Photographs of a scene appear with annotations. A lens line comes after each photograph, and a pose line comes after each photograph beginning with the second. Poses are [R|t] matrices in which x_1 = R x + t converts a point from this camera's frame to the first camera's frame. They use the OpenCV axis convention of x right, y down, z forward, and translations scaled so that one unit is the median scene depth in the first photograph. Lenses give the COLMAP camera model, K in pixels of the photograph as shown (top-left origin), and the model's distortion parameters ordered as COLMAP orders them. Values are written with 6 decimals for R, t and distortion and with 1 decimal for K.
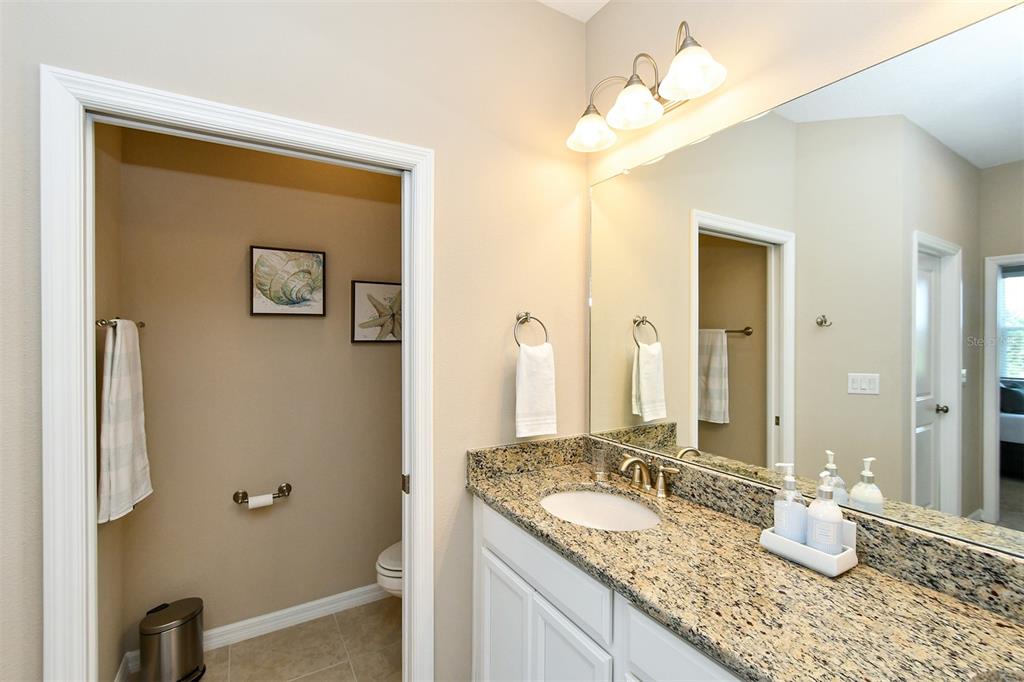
lens RADIAL K [[448.5, 0, 514.0], [0, 448.5, 344.3], [0, 0, 1]] dist [-0.000325, -0.000296]
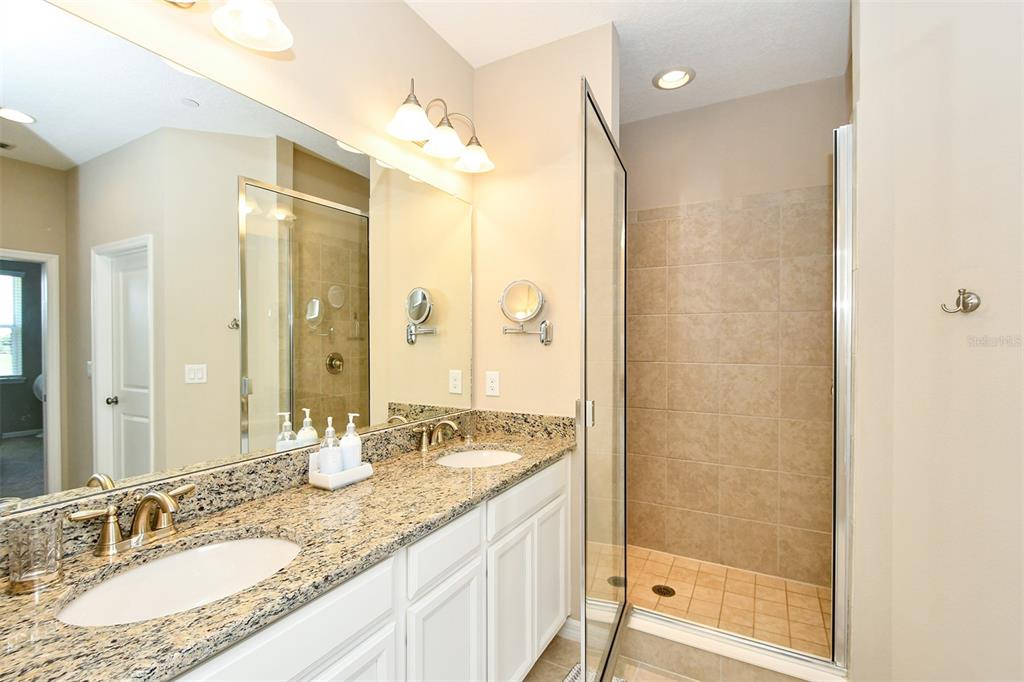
lens RADIAL K [[448.5, 0, 514.0], [0, 448.5, 344.3], [0, 0, 1]] dist [-0.000325, -0.000296]
pose [[-0.504524, -0.008054, 0.863360, -0.720254], [0.006357, 0.999895, 0.013042, 0.038375], [-0.863374, 0.012068, -0.504420, 1.118788]]
